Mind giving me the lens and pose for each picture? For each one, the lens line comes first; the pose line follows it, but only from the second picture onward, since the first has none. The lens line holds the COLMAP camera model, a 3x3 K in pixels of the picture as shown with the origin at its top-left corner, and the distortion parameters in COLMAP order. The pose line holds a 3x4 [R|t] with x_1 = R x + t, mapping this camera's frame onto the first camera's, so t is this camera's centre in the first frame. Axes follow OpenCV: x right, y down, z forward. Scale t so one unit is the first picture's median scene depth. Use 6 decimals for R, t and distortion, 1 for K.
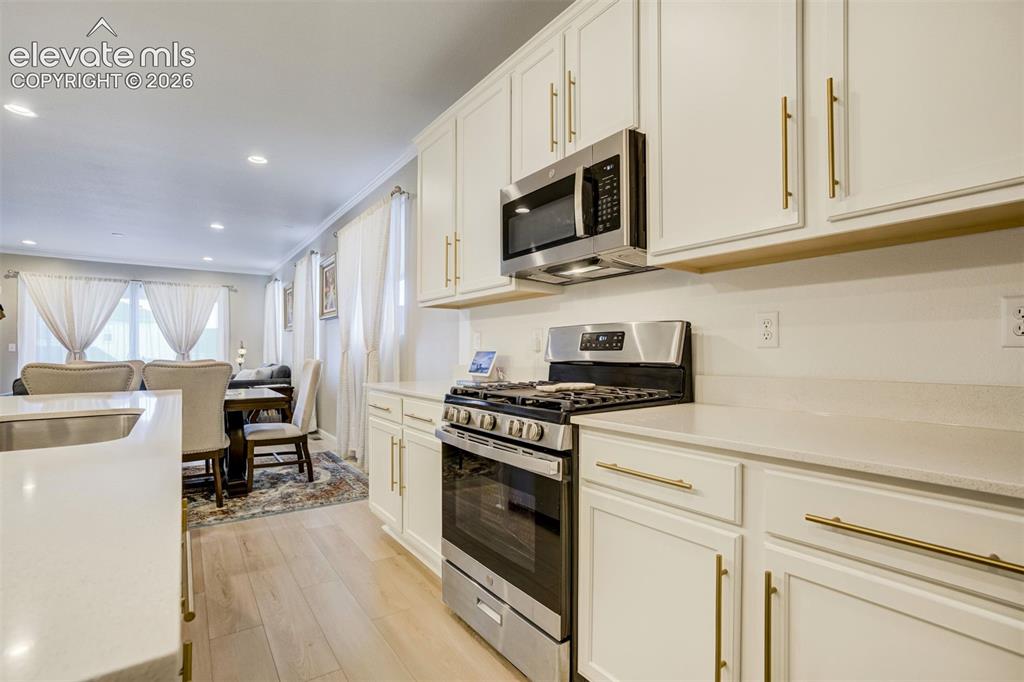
lens RADIAL K [[475.9, 0, 518.4], [0, 475.9, 342.7], [0, 0, 1]] dist [-0.042006, 0.015641]
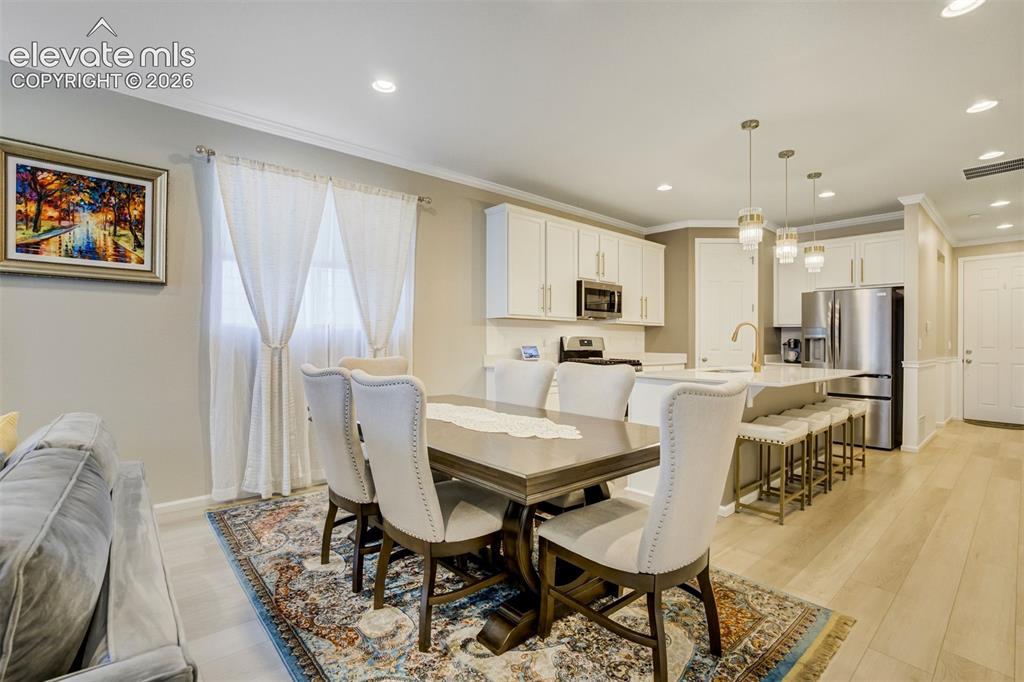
lens RADIAL K [[475.9, 0, 521.5], [0, 475.9, 335.7], [0, 0, 1]] dist [-0.042006, 0.015641]
pose [[-0.122340, 0.003385, 0.992482, -2.504866], [-0.031520, 0.999477, -0.007295, -0.013398], [-0.991988, -0.032175, -0.122169, 1.661707]]
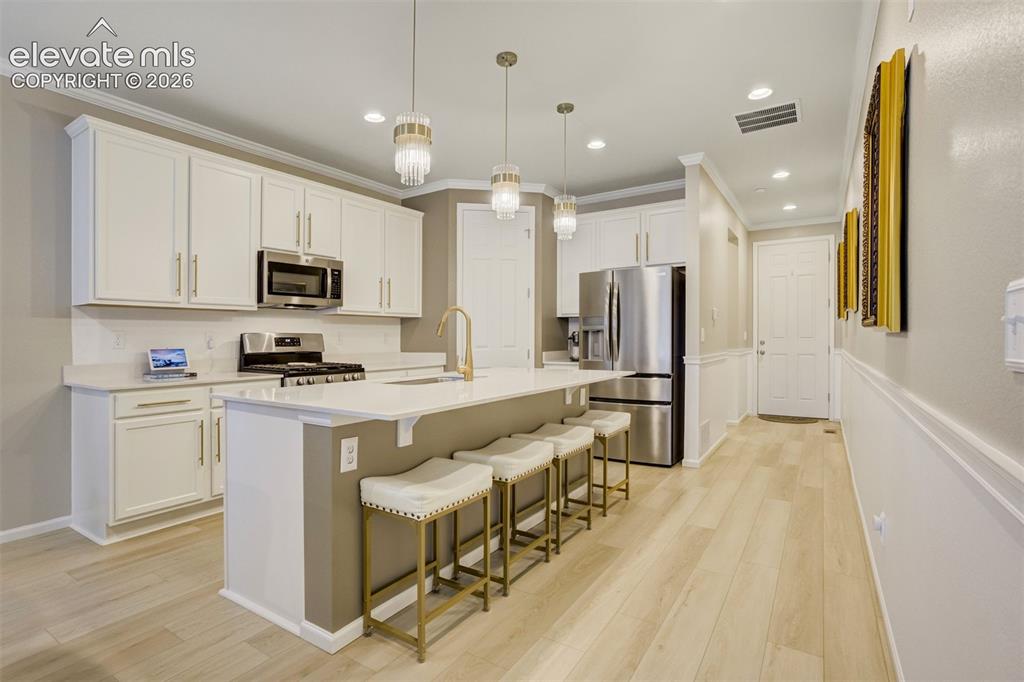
lens RADIAL K [[475.9, 0, 533.0], [0, 475.9, 339.3], [0, 0, 1]] dist [-0.042006, 0.015641]
pose [[-0.384138, -0.005393, 0.923260, -1.986983], [-0.011504, 0.999933, 0.001054, -0.027011], [-0.923204, -0.010216, -0.384175, 0.809437]]
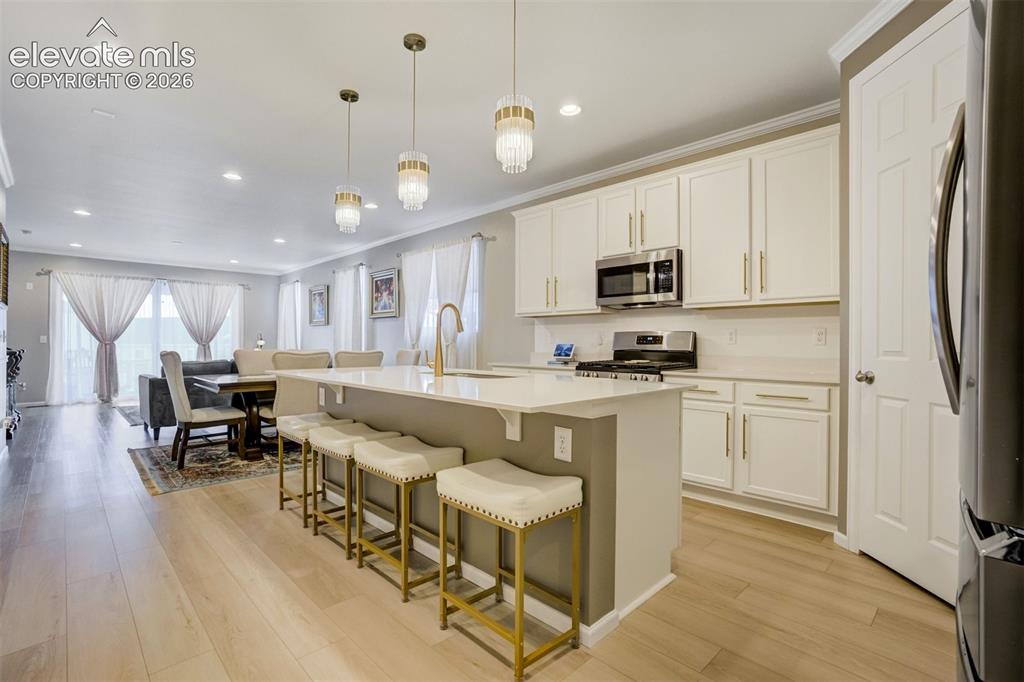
lens RADIAL K [[475.9, 0, 511.3], [0, 475.9, 339.4], [0, 0, 1]] dist [-0.042006, 0.015641]
pose [[0.987428, 0.001198, 0.158063, -0.705926], [-0.003296, 0.999910, 0.013014, -0.029043], [-0.158033, -0.013371, 0.987343, -0.878961]]
